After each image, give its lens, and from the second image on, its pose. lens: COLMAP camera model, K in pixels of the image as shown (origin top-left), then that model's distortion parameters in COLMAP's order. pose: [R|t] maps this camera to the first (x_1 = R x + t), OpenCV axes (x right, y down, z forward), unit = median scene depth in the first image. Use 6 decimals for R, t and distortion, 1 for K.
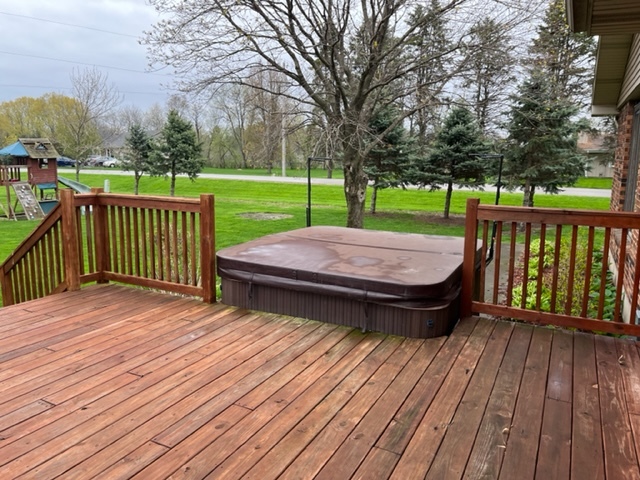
lens RADIAL K [[485.3, 0, 307.0], [0, 485.3, 234.2], [0, 0, 1]] dist [0.059934, -0.075702]
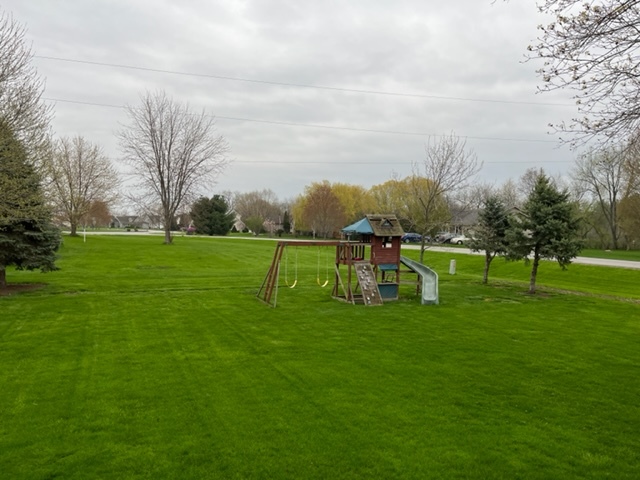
lens RADIAL K [[485.3, 0, 318.0], [0, 485.3, 245.4], [0, 0, 1]] dist [0.059934, -0.075702]
pose [[0.791372, 0.031838, -0.610505, -0.101450], [-0.112256, 0.989230, -0.093924, -0.041997], [0.600939, 0.142862, 0.786424, 0.240771]]
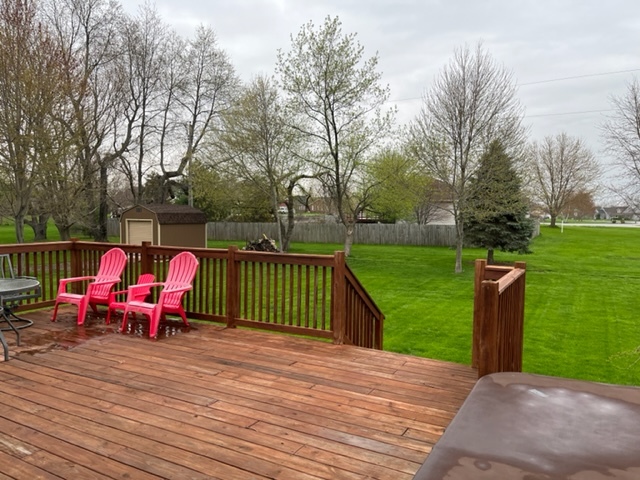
lens RADIAL K [[485.3, 0, 319.6], [0, 485.3, 242.4], [0, 0, 1]] dist [0.059934, -0.075702]
pose [[-0.001996, 0.055073, -0.998480, 0.112066], [-0.169331, 0.984045, 0.054615, -0.030562], [0.985557, 0.169182, 0.007362, 0.172270]]
